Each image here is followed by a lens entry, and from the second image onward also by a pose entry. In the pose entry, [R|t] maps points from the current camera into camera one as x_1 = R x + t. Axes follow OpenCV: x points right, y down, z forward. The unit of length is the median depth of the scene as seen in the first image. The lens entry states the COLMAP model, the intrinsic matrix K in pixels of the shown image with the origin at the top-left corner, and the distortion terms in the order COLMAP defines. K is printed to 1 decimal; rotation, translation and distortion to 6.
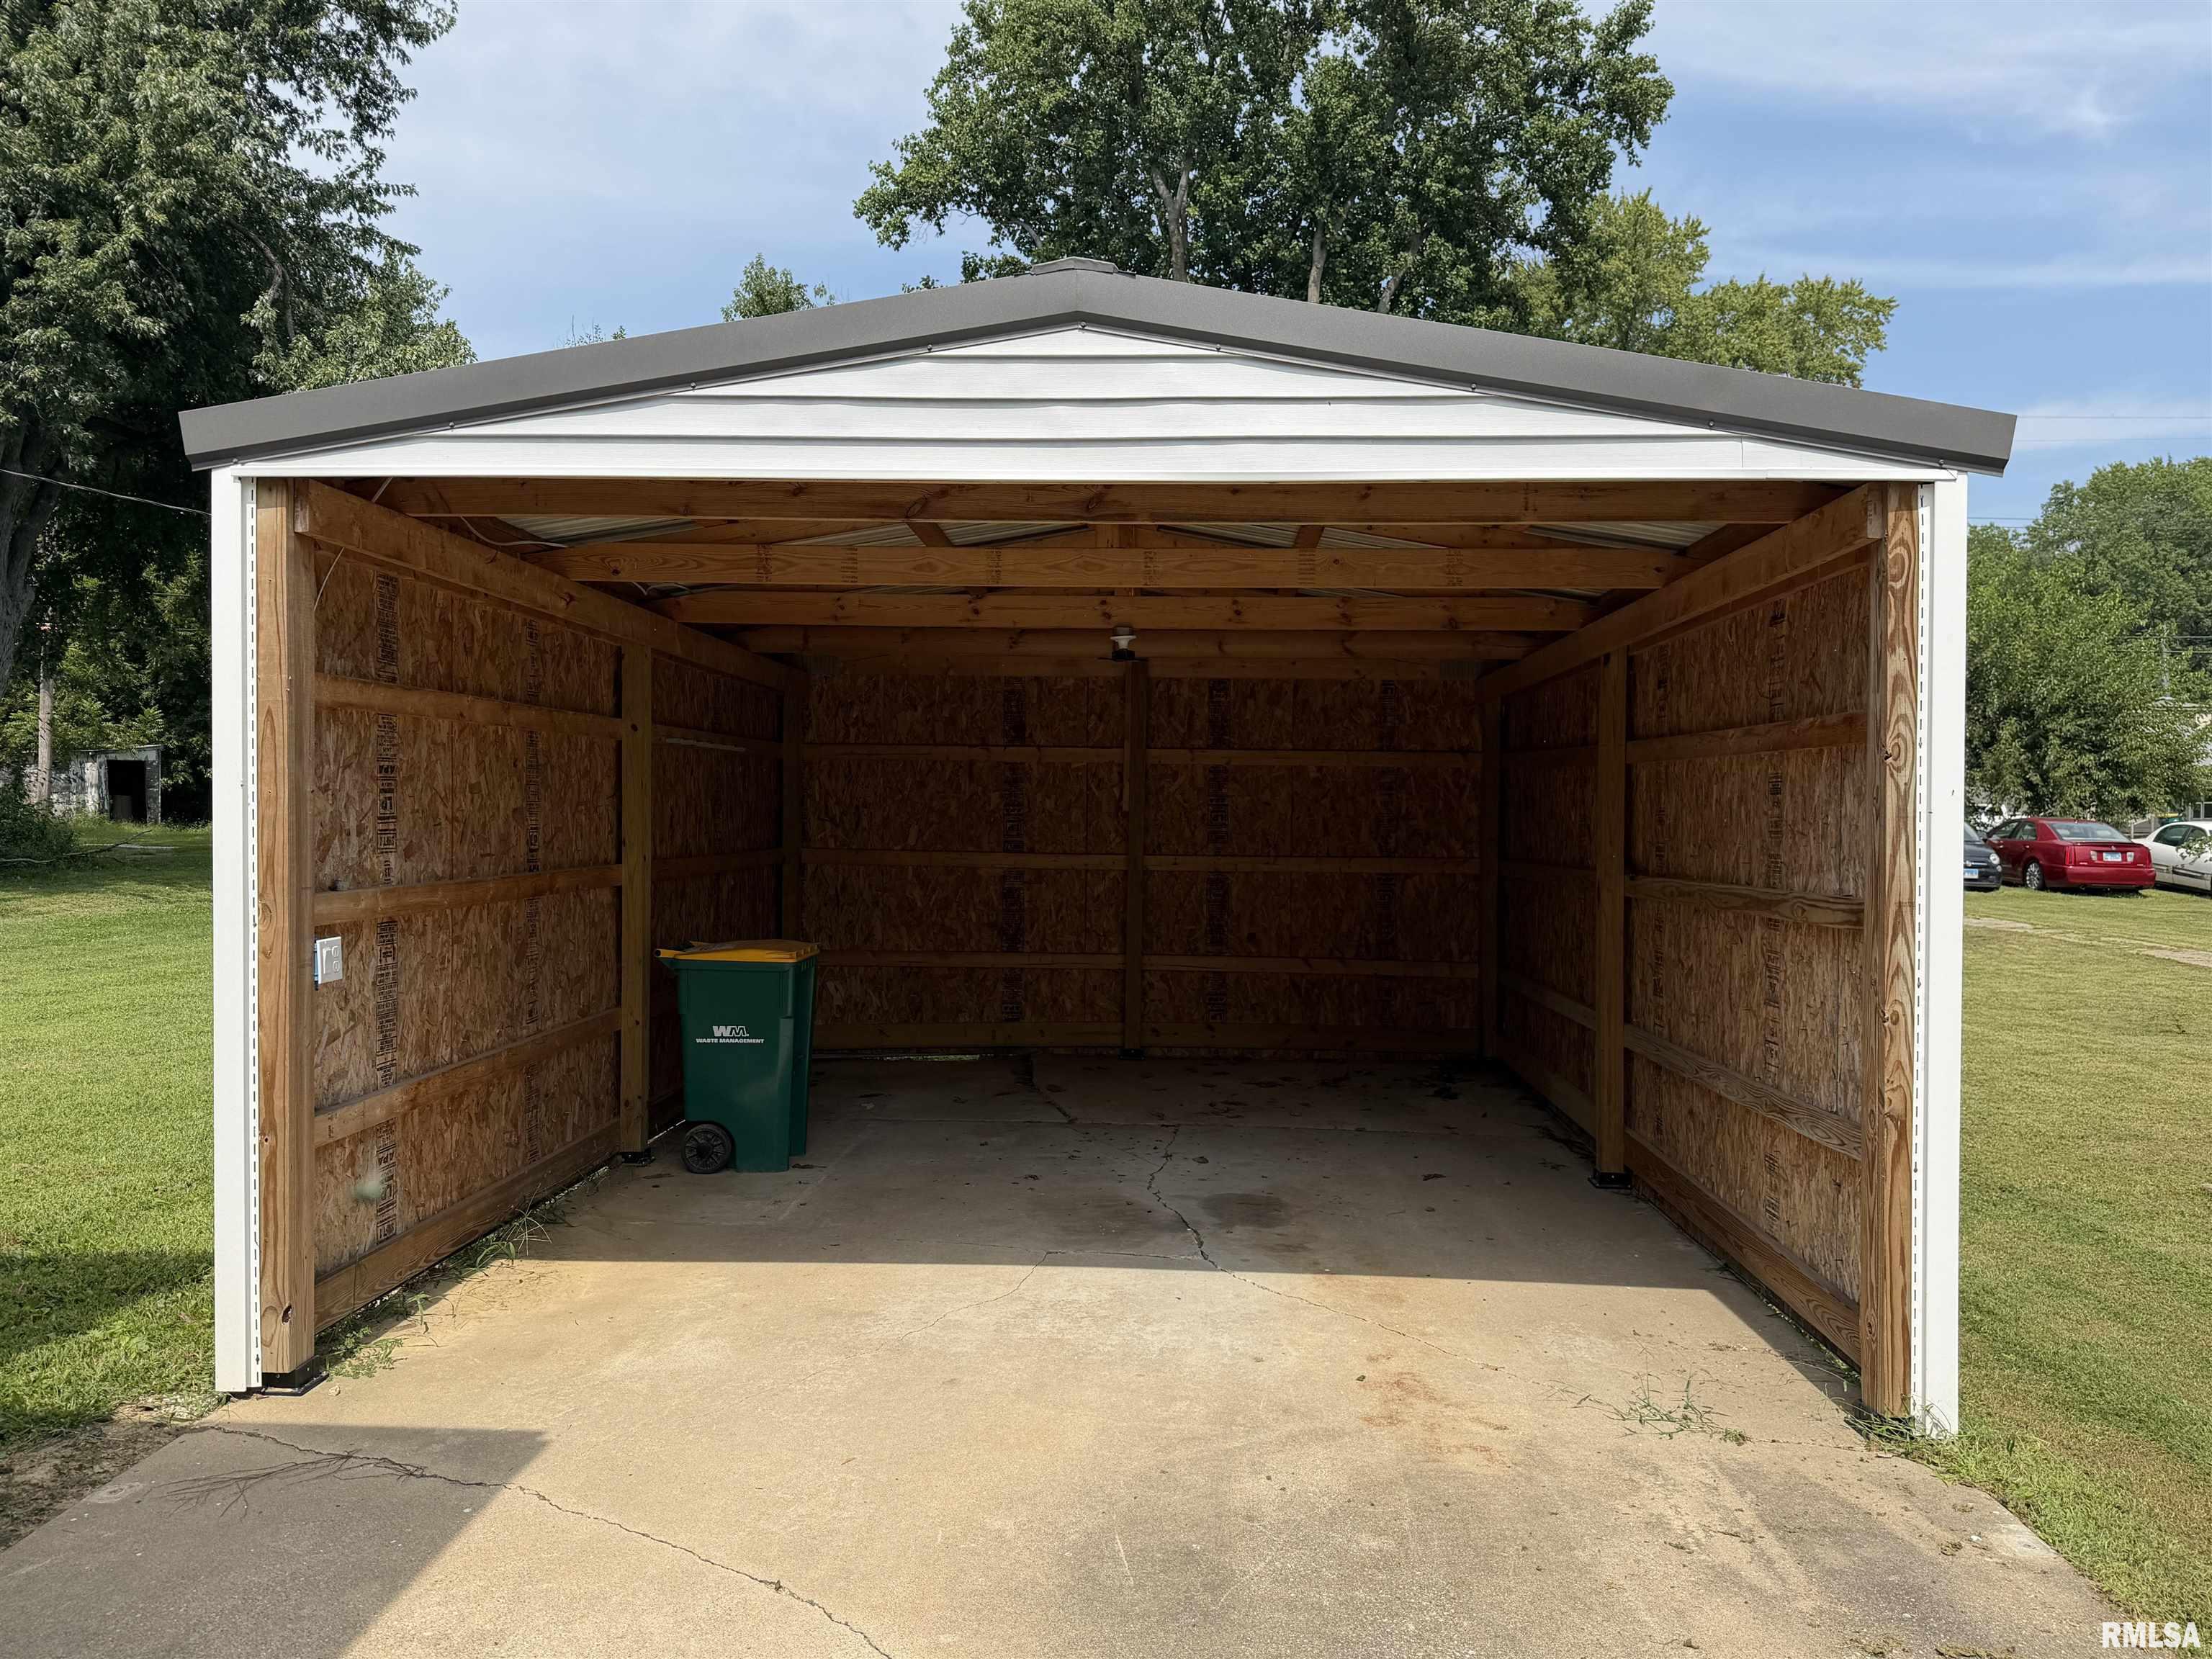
lens RADIAL K [[1613.8, 0, 1106.0], [0, 1613.8, 829.5], [0, 0, 1]] dist [-0.020505, -0.001444]
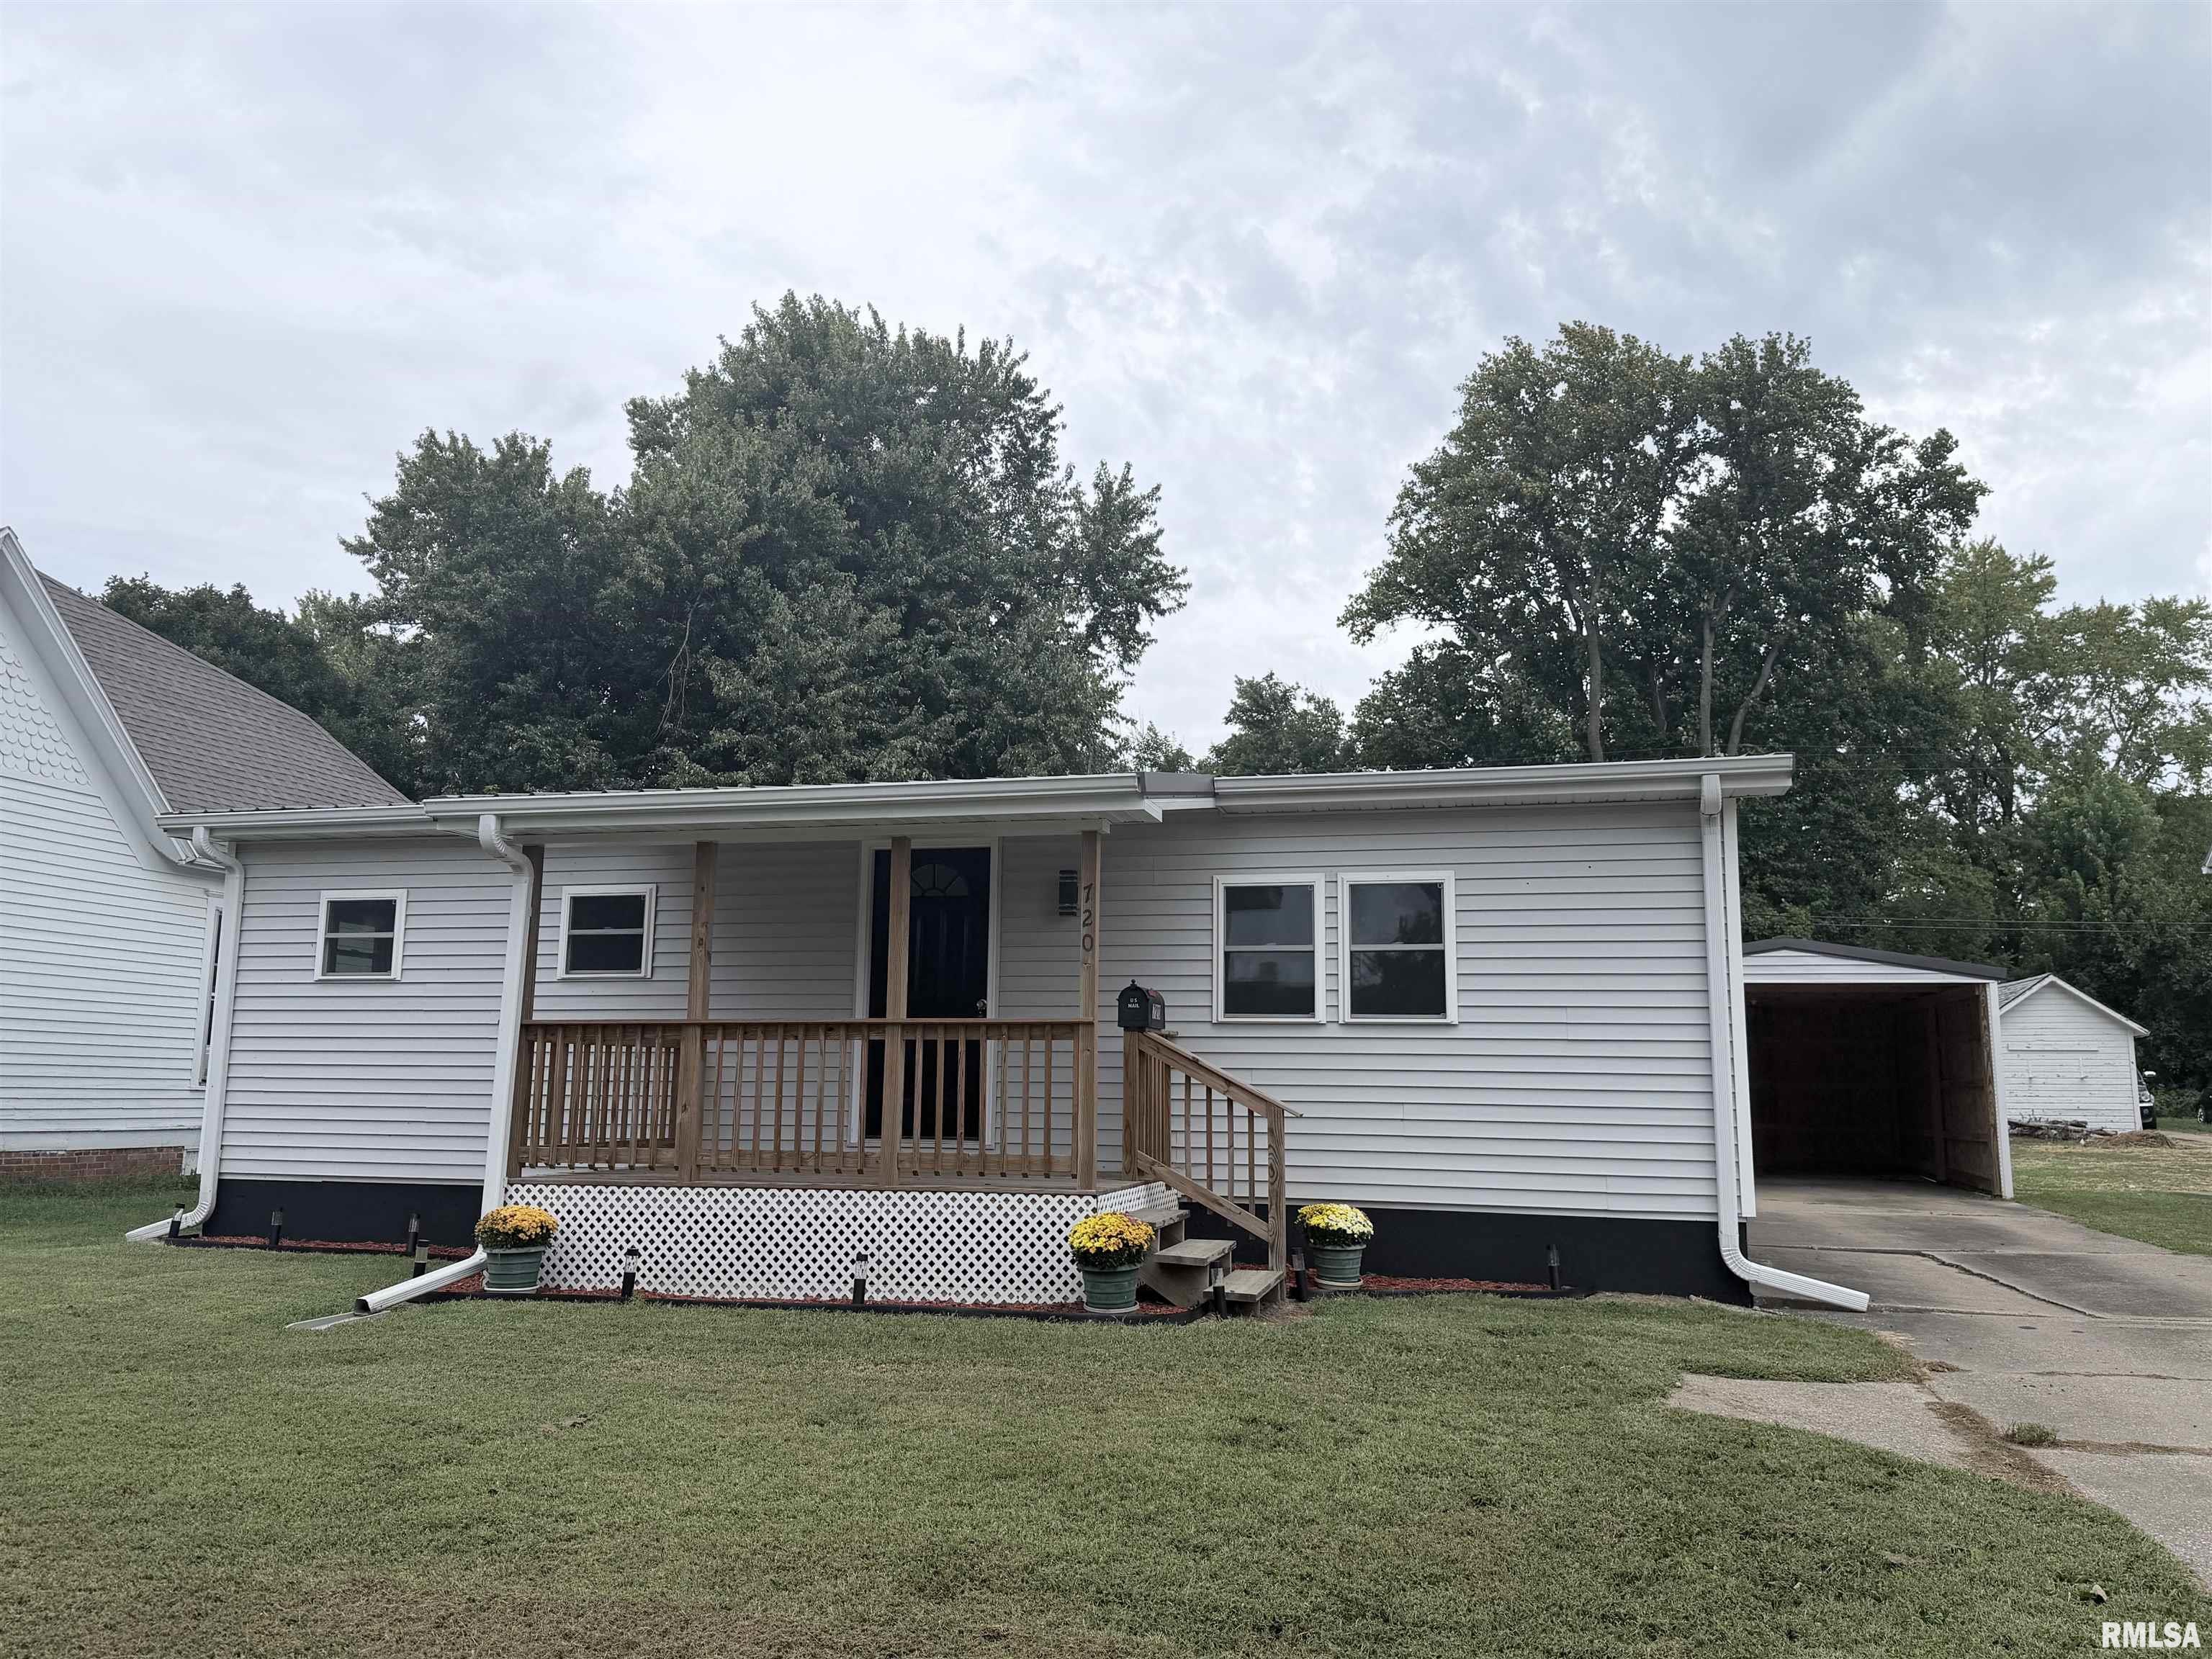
lens RADIAL K [[1624.9, 0, 1106.0], [0, 1624.9, 829.5], [0, 0, 1]] dist [0.055160, -0.004546]
pose [[0.980294, -0.031987, -0.194936, -0.087502], [-0.000076, 0.986742, -0.162299, 0.009755], [0.197543, 0.159115, 0.967295, -0.346702]]
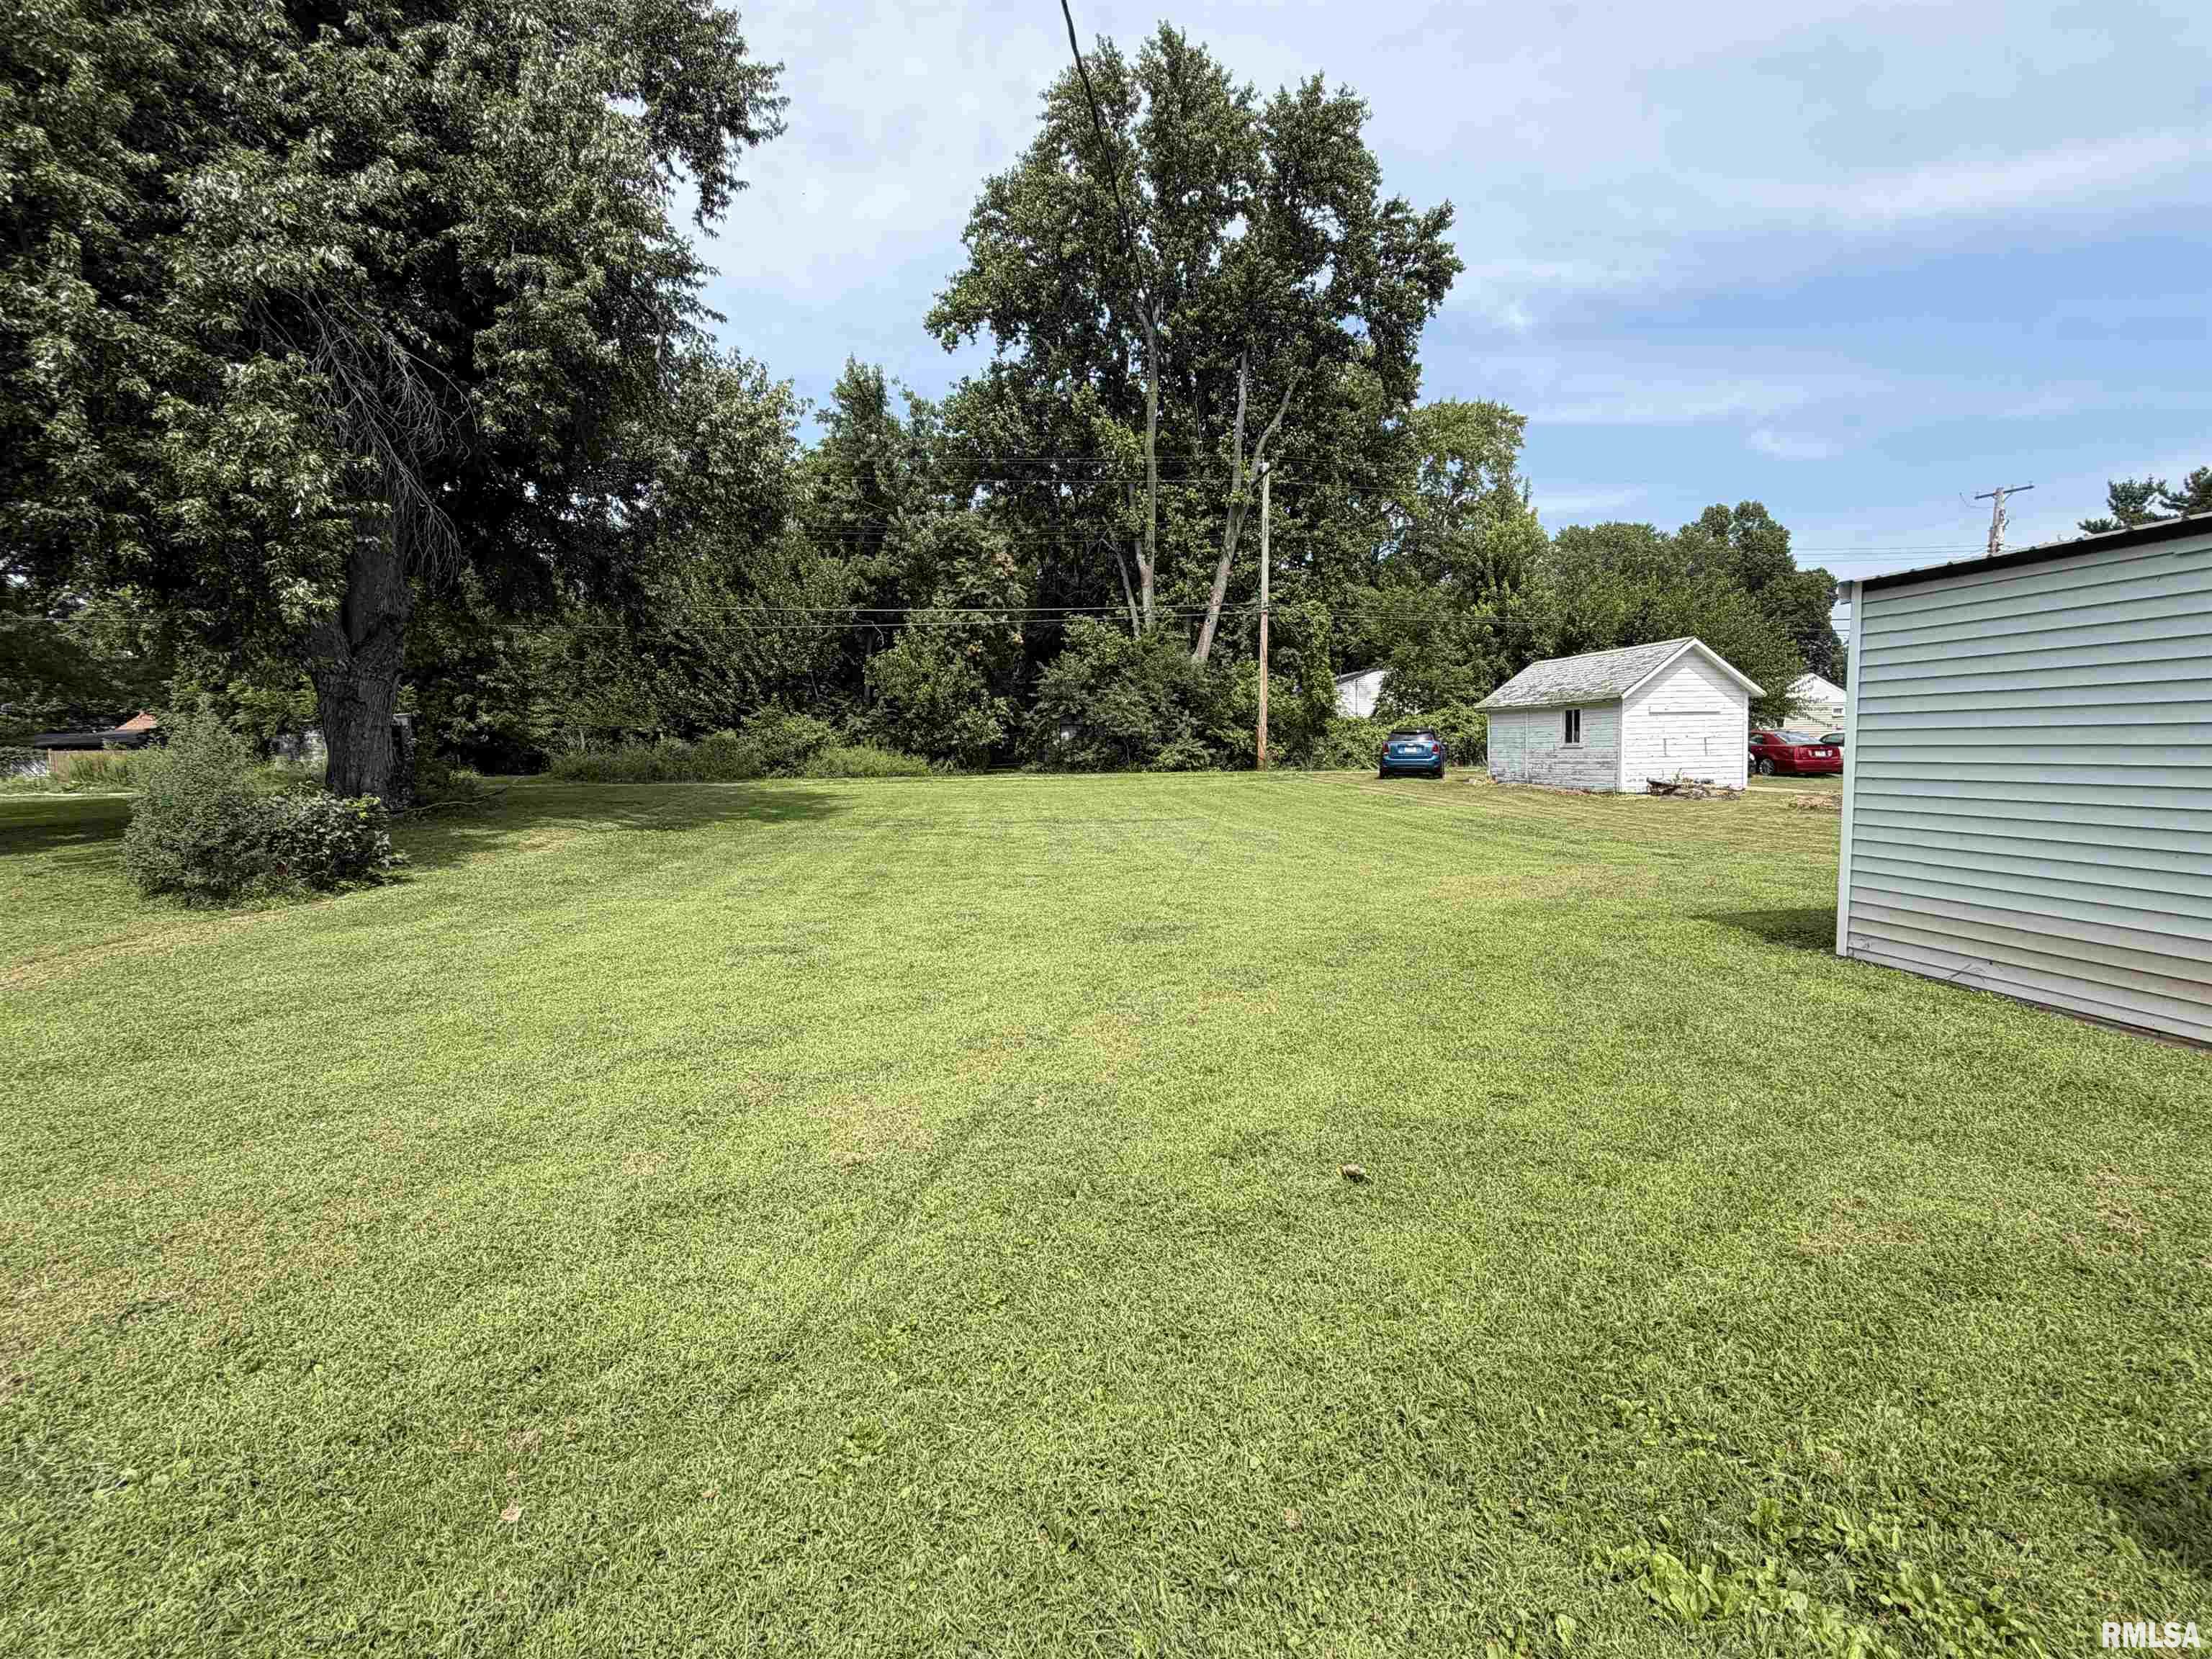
lens RADIAL K [[999.4, 0, 1106.0], [0, 999.4, 829.5], [0, 0, 1]] dist [-0.004868, -0.000376]
pose [[0.984013, -0.040846, 0.173349, -0.170128], [0.028480, 0.996908, 0.073235, -0.000481], [-0.175805, -0.067127, 0.982134, 0.076819]]
